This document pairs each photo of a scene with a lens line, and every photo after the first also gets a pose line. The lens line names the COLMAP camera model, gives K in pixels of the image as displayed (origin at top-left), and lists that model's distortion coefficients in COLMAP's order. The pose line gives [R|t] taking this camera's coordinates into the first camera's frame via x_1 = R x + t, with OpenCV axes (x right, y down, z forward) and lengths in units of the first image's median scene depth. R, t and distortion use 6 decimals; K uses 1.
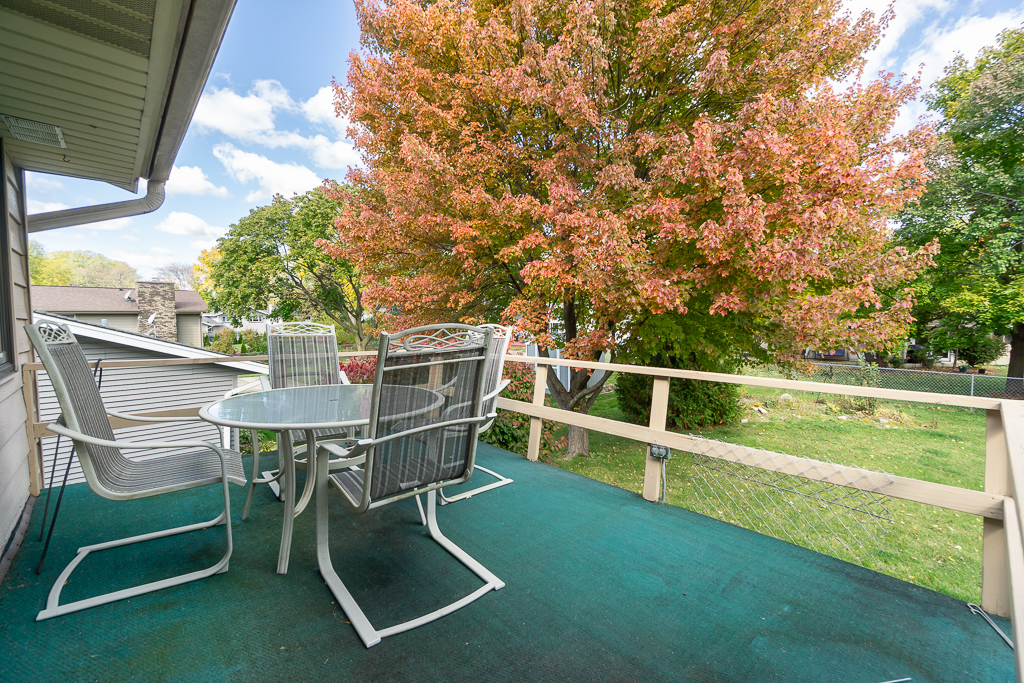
lens RADIAL K [[440.0, 0, 507.4], [0, 440.0, 340.5], [0, 0, 1]] dist [-0.006504, 0.001314]
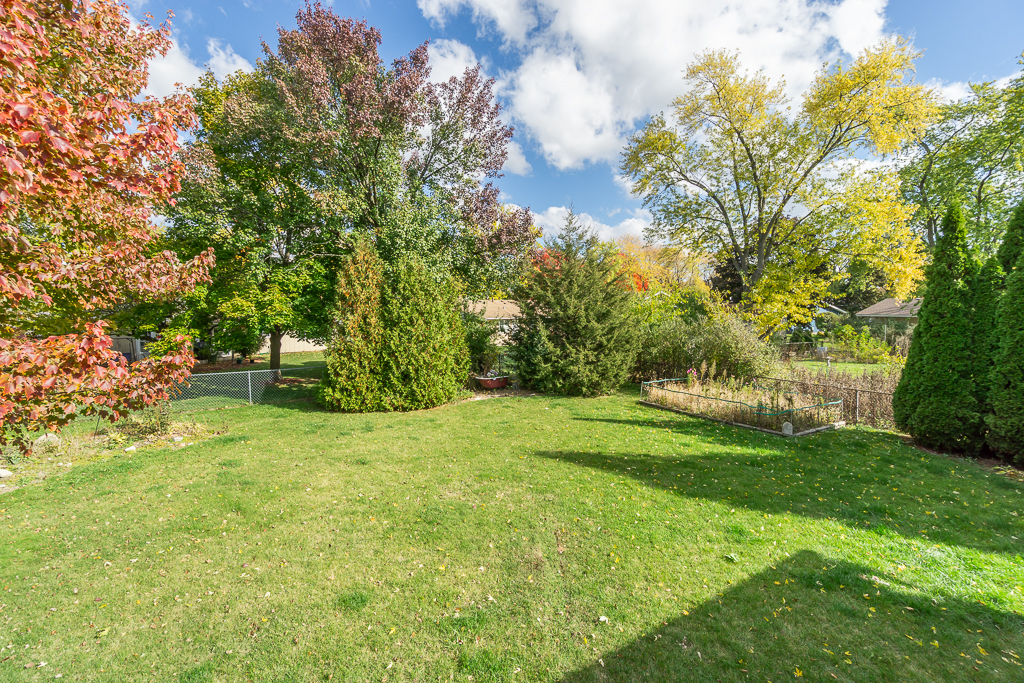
lens RADIAL K [[440.0, 0, 507.7], [0, 440.0, 343.9], [0, 0, 1]] dist [-0.006504, 0.001314]
pose [[0.205761, -0.078364, 0.975460, 0.117033], [0.057777, 0.996023, 0.067829, -0.031559], [-0.976895, 0.042403, 0.209470, 0.122691]]
